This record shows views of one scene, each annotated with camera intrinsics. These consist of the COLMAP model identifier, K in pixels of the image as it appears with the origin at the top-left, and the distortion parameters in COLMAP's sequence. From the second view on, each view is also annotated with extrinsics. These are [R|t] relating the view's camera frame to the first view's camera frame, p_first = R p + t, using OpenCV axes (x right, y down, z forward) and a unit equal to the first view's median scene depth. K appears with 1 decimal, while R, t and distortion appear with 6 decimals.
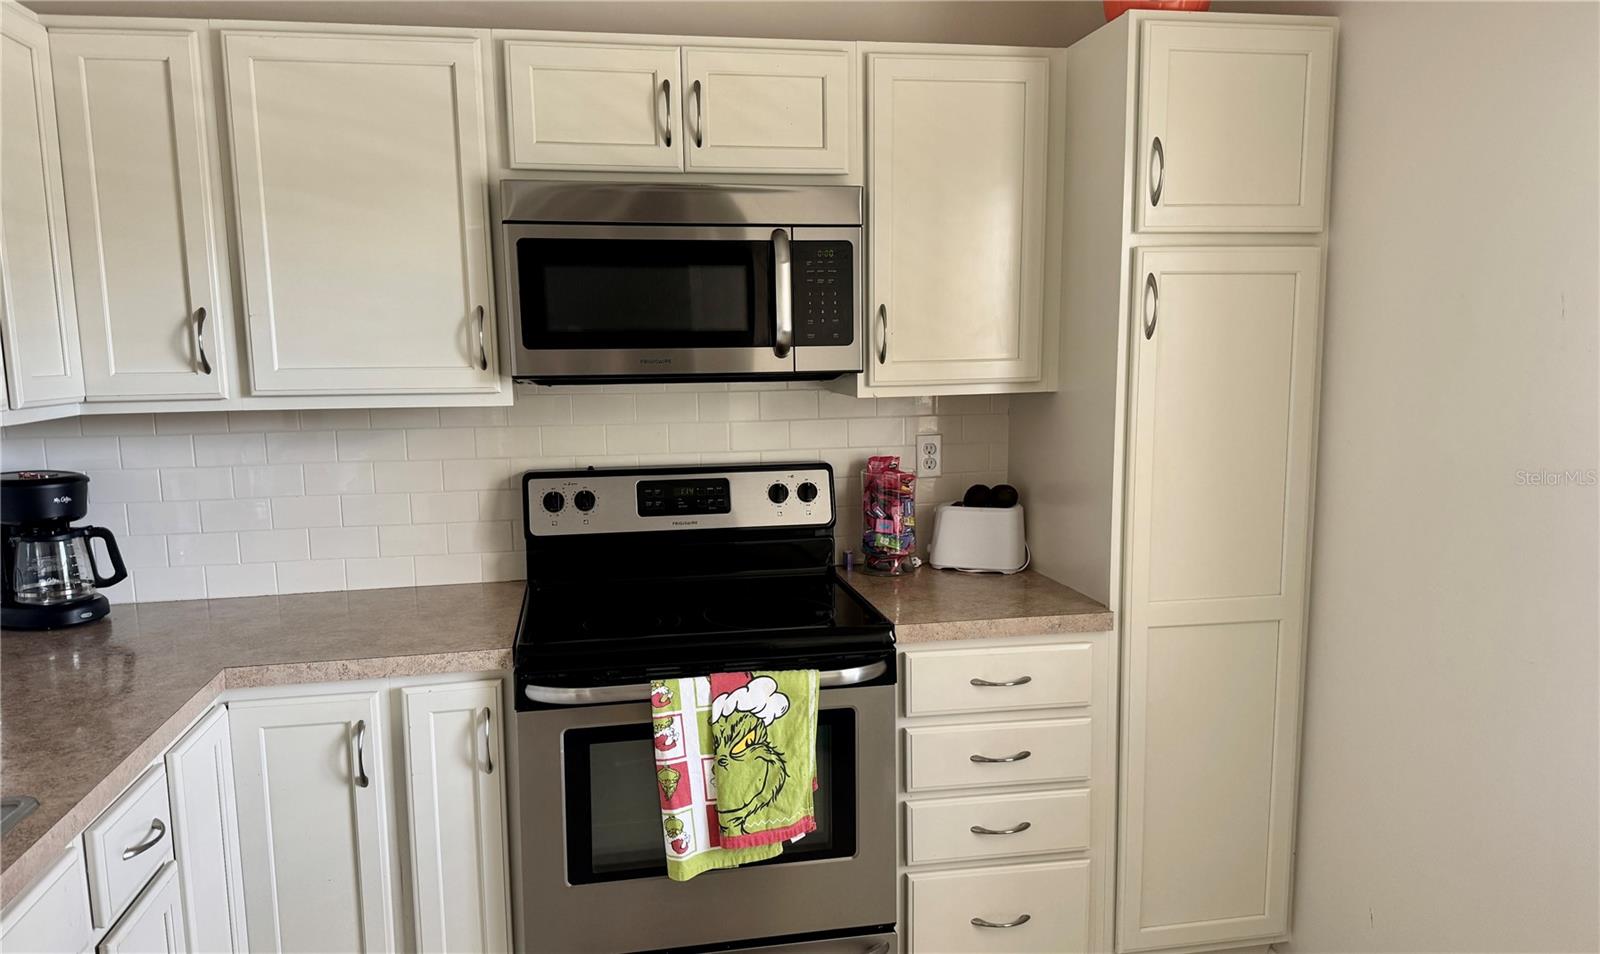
lens RADIAL K [[1081.5, 0, 800.8], [0, 1081.5, 491.3], [0, 0, 1]] dist [0.113865, -0.162011]
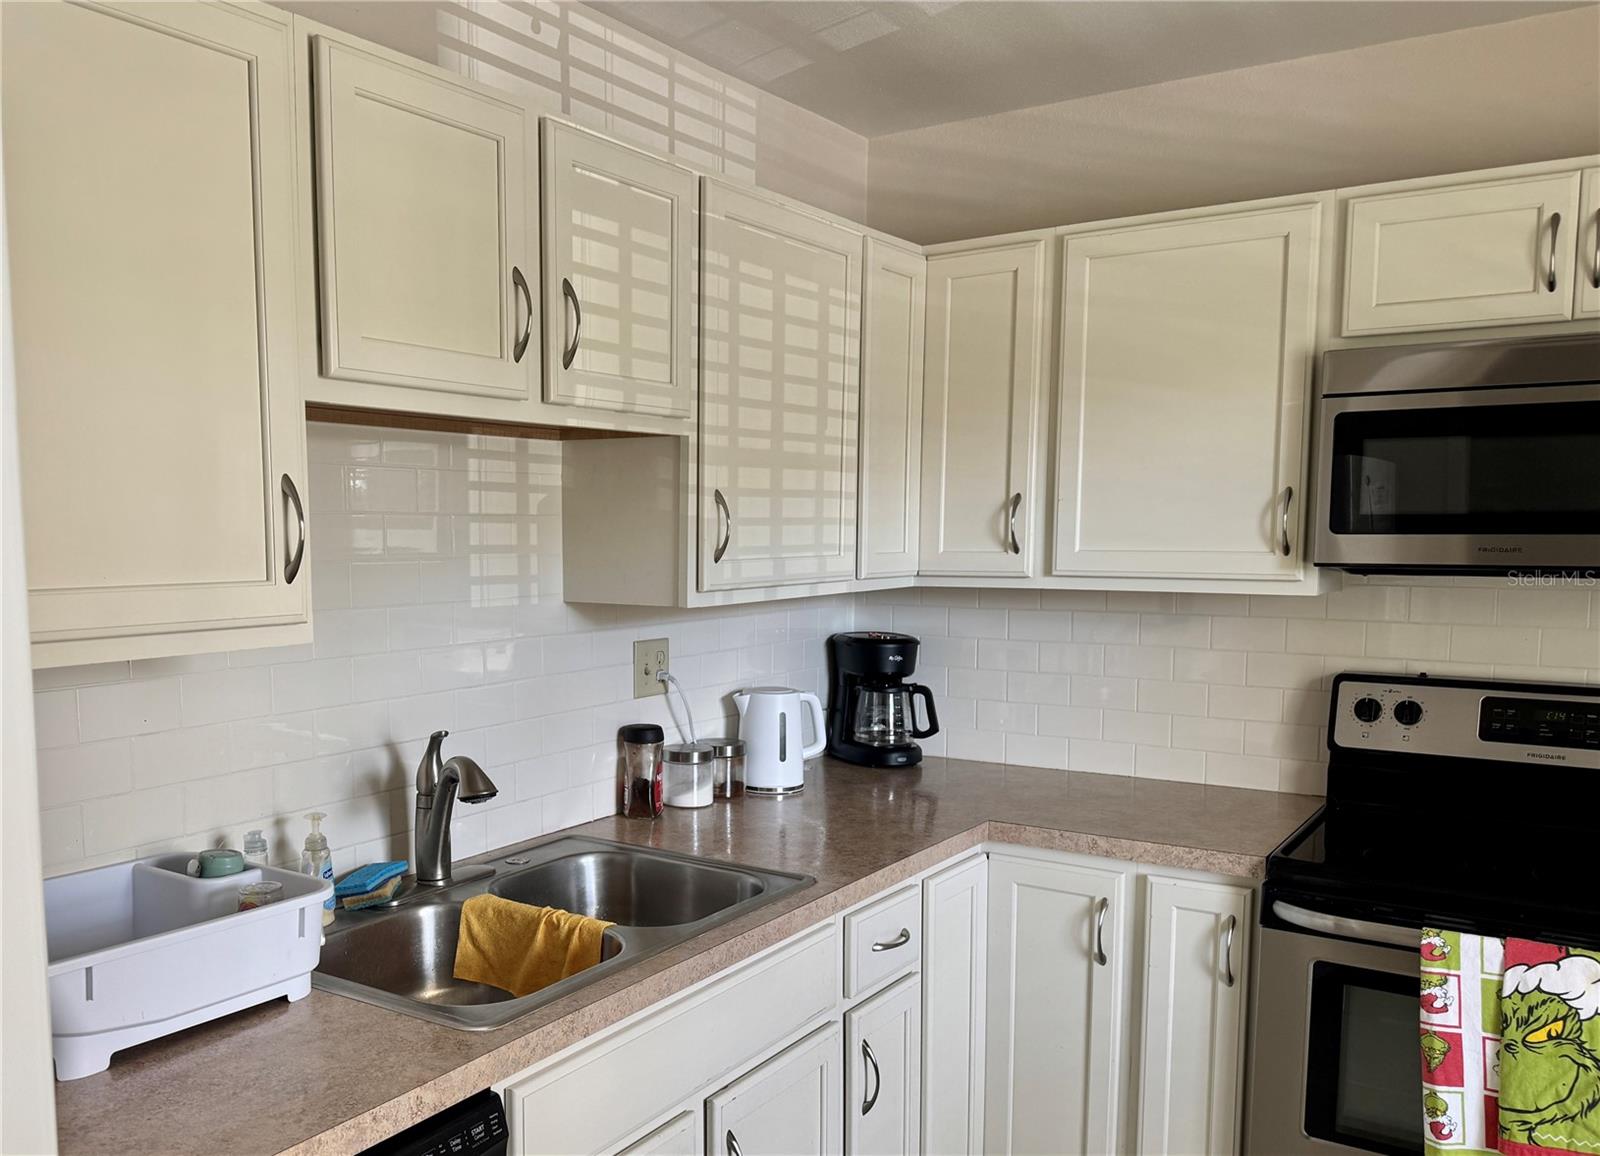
lens RADIAL K [[1365.3, 0, 800.0], [0, 1365.3, 578.0], [0, 0, 1]] dist [0.008045, 0.009939]
pose [[0.746170, 0.041048, -0.664489, 0.198382], [-0.098426, 0.993931, -0.049125, 0.004377], [0.658440, 0.102059, 0.745682, -0.142365]]
